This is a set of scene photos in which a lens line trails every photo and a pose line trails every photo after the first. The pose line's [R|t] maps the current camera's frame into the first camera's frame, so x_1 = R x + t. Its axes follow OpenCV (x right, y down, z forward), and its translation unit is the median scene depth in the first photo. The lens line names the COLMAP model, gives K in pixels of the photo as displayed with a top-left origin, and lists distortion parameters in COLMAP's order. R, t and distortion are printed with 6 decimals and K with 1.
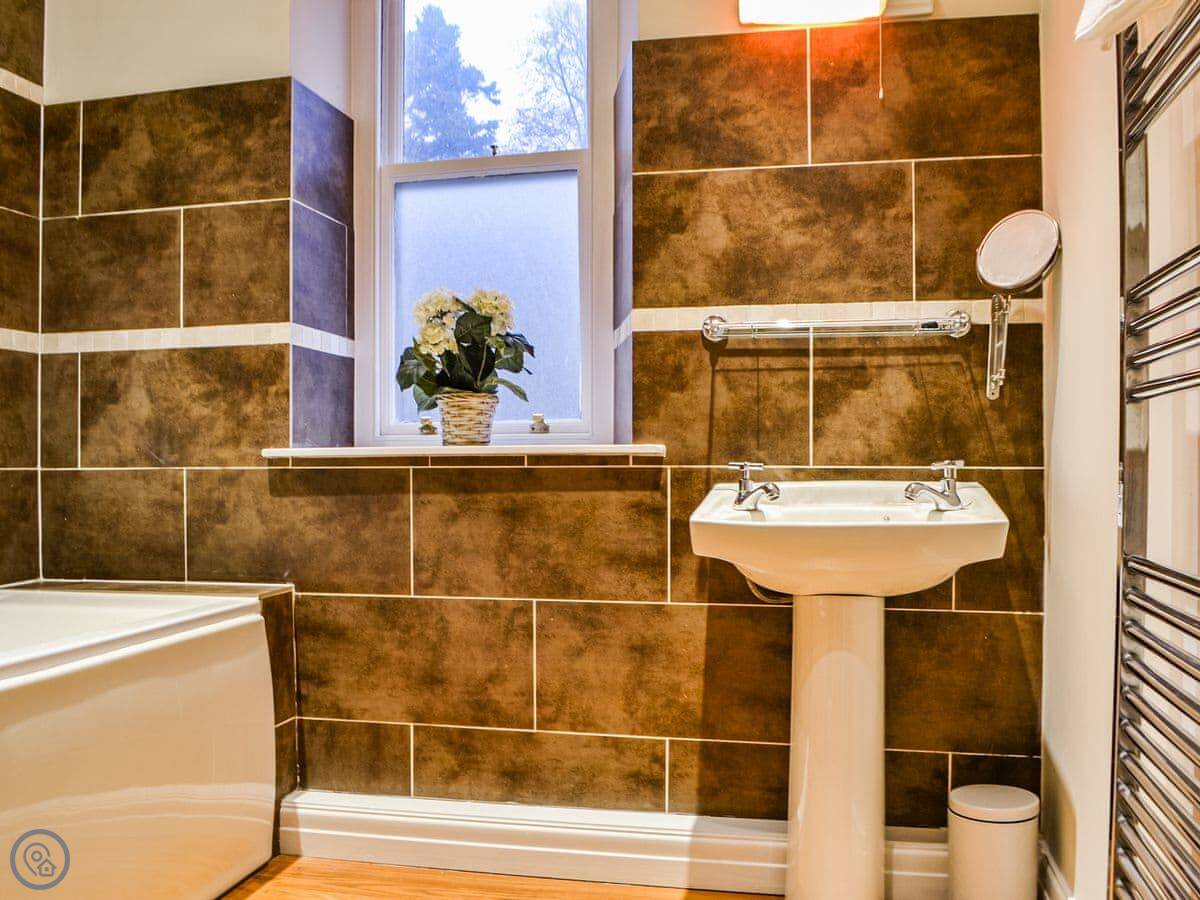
lens RADIAL K [[1116.9, 0, 600.0], [0, 1116.9, 450.0], [0, 0, 1]] dist [-0.086676, 0.013177]
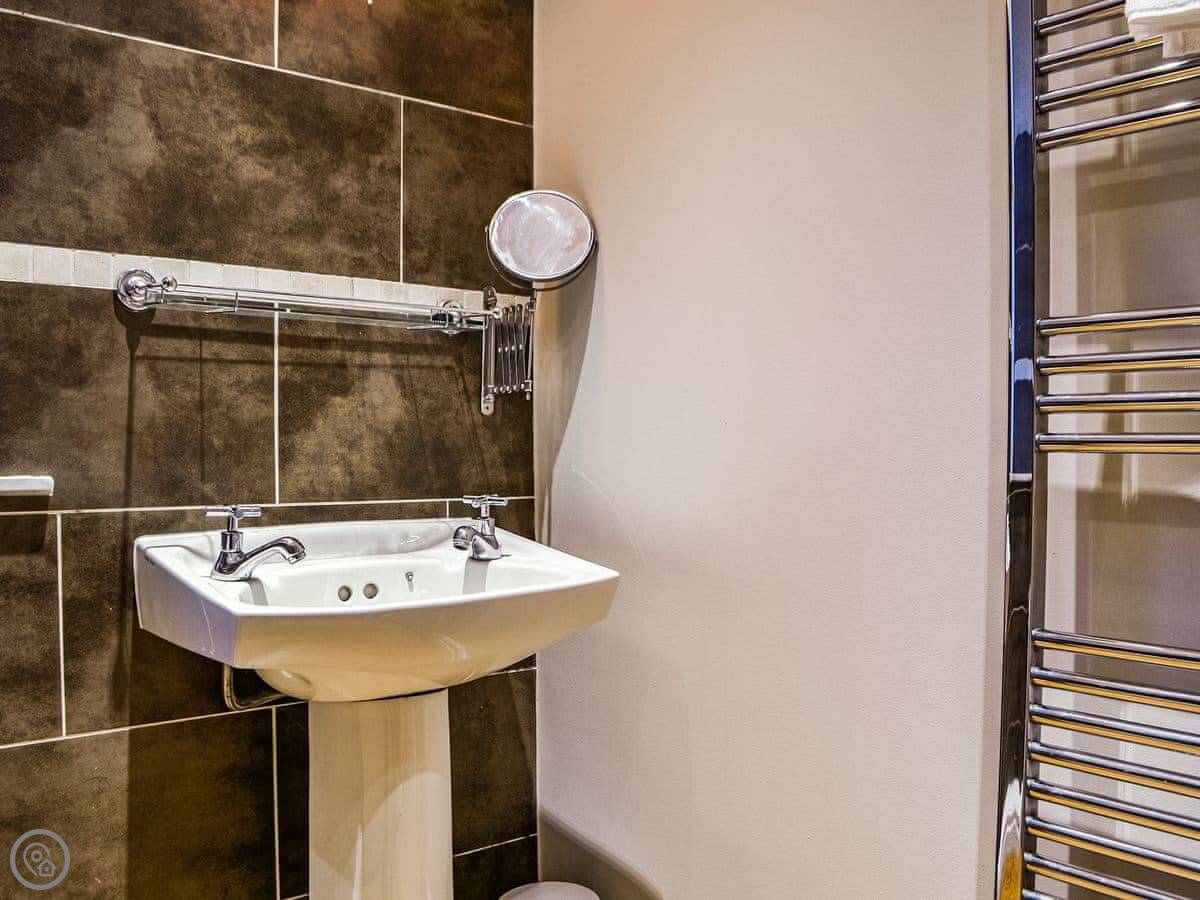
lens RADIAL K [[1116.9, 0, 600.0], [0, 1116.9, 450.0], [0, 0, 1]] dist [-0.086676, 0.013177]
pose [[0.589706, -0.005304, 0.807600, -0.248883], [-0.013195, 0.999782, 0.016201, -0.032923], [-0.807510, -0.020210, 0.589508, 0.429935]]
